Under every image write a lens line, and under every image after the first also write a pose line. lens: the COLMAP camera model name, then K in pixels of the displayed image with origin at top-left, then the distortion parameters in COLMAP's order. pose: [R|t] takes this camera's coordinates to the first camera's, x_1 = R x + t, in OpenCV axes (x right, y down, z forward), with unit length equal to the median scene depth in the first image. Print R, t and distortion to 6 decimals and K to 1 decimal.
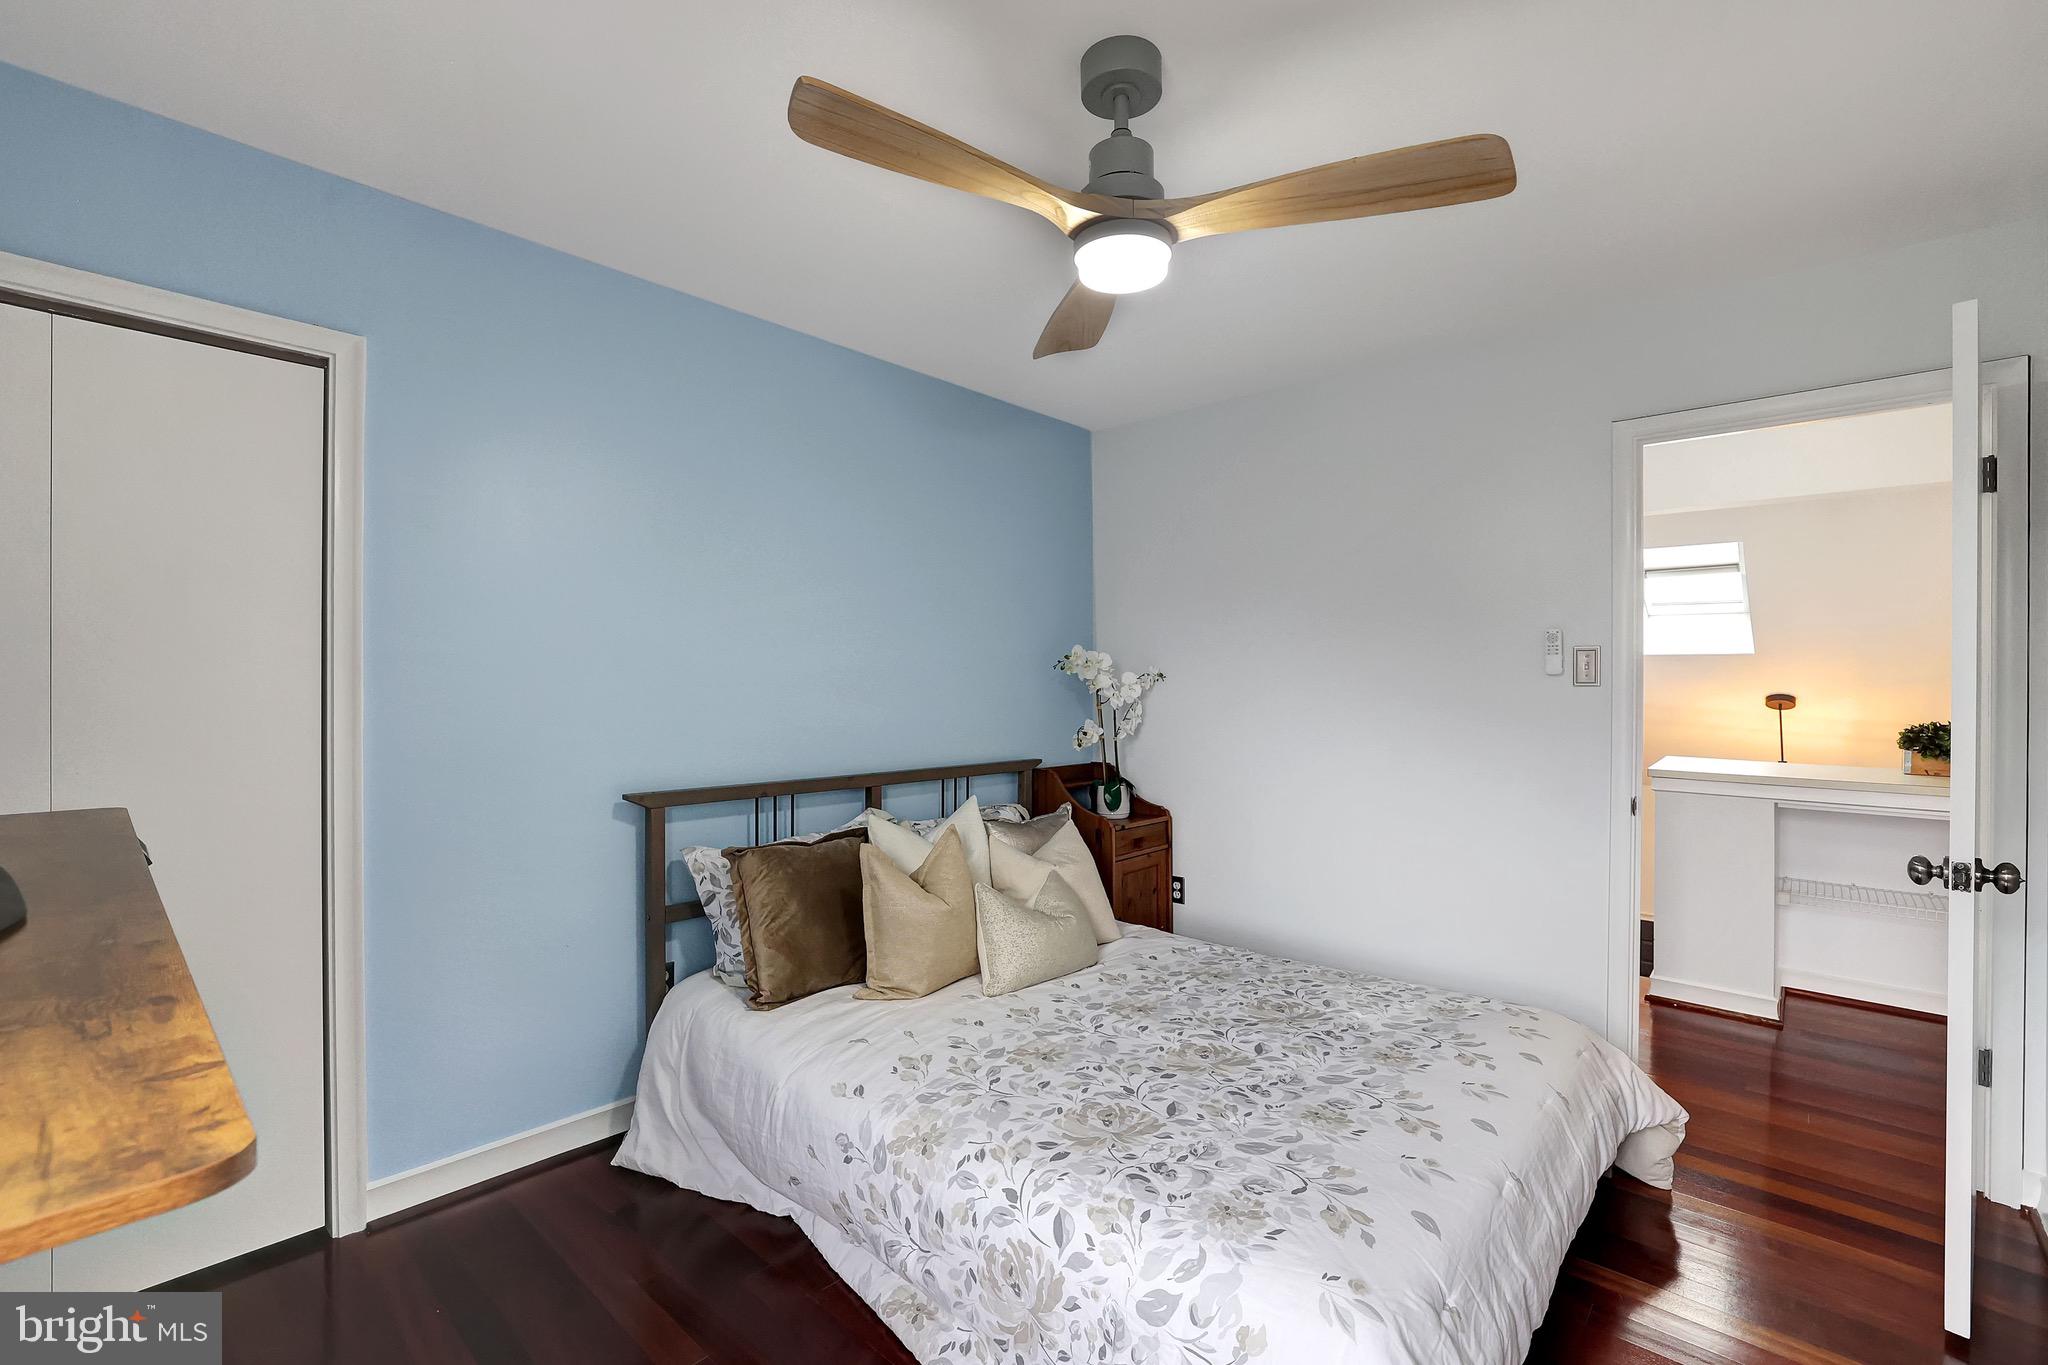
lens RADIAL K [[898.4, 0, 1030.7], [0, 898.4, 670.9], [0, 0, 1]] dist [-0.050681, 0.019409]
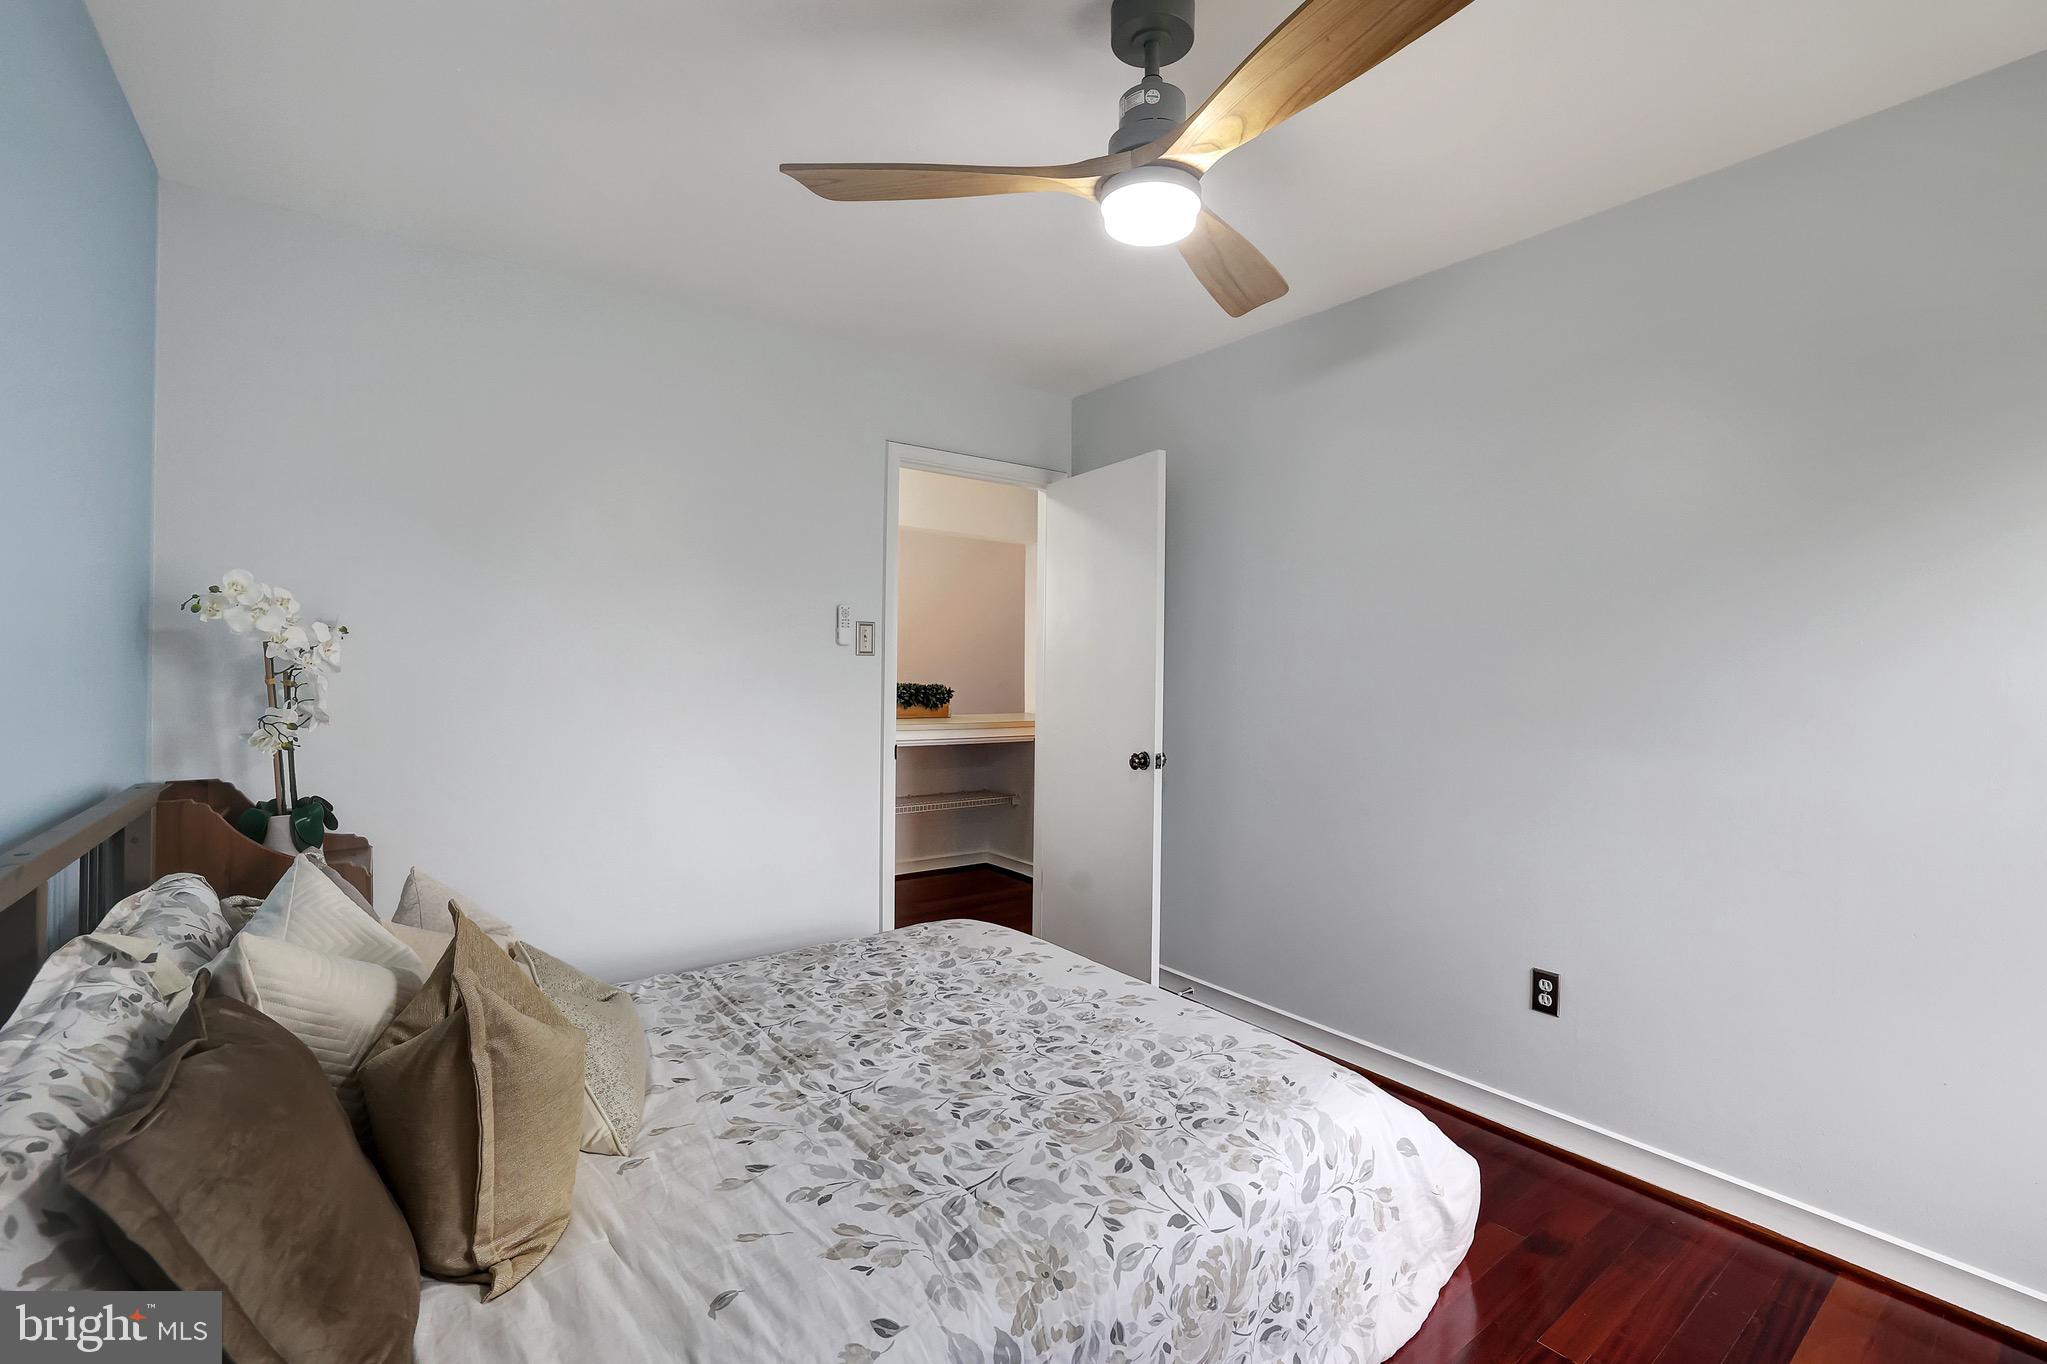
lens RADIAL K [[898.0, 0, 1030.2], [0, 898.0, 670.4], [0, 0, 1]] dist [-0.050681, 0.019409]
pose [[0.190205, -0.002599, 0.981741, -0.689437], [-0.024139, 0.999682, 0.007323, 0.032479], [-0.981448, -0.025091, 0.190082, 0.752442]]
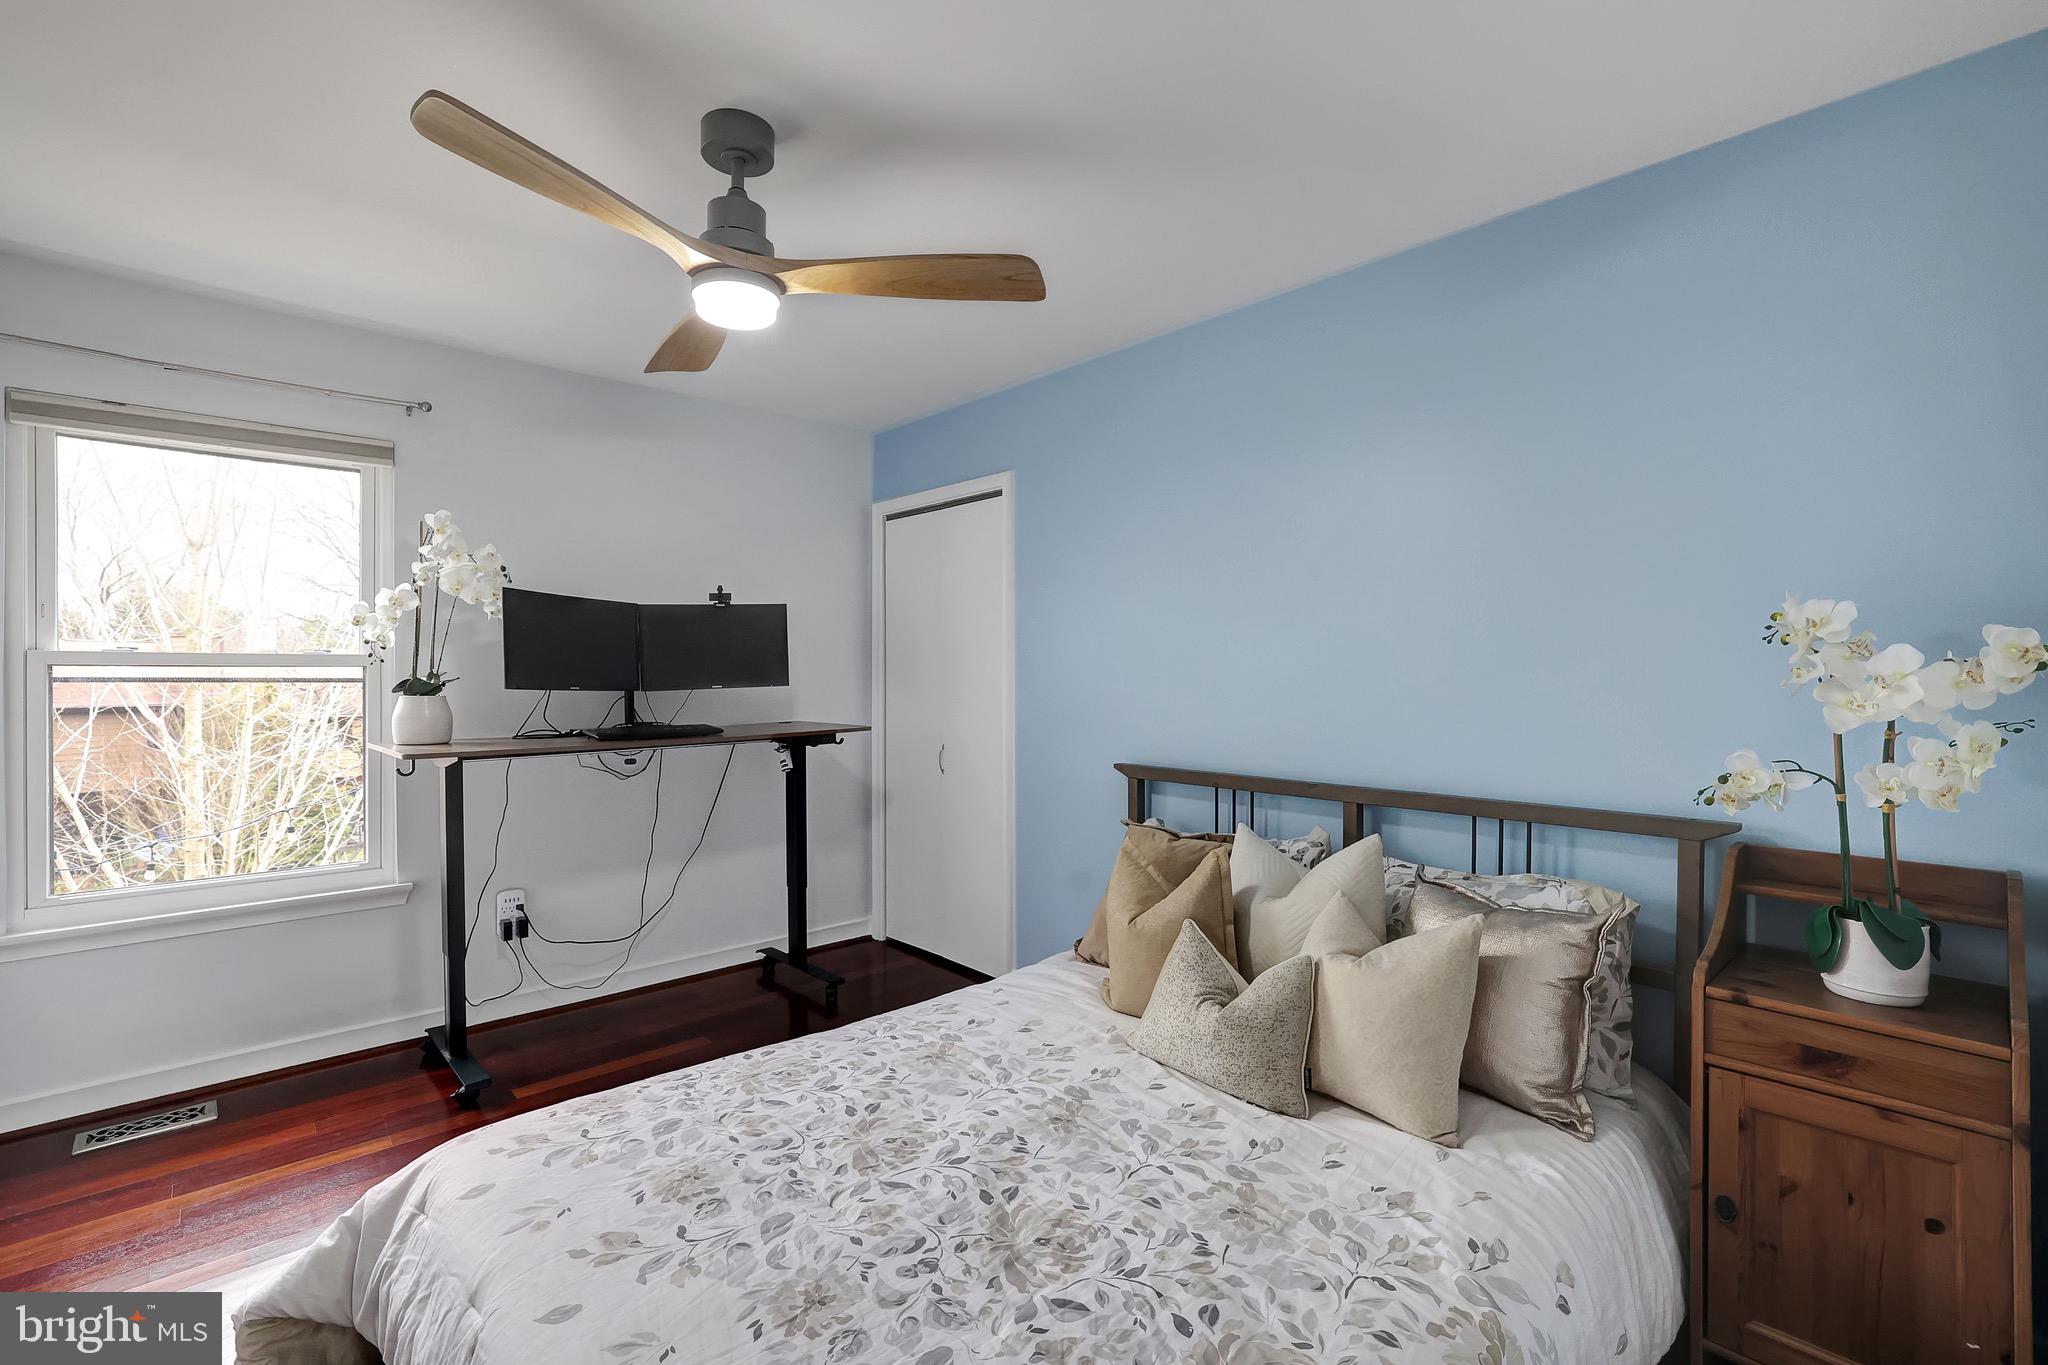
lens RADIAL K [[898.4, 0, 1030.7], [0, 898.4, 670.9], [0, 0, 1]] dist [-0.050681, 0.019409]
pose [[-0.089842, -0.007726, -0.995926, 0.959546], [0.010100, 0.999911, -0.008668, 0.022974], [0.995905, -0.010837, -0.089756, 1.181590]]
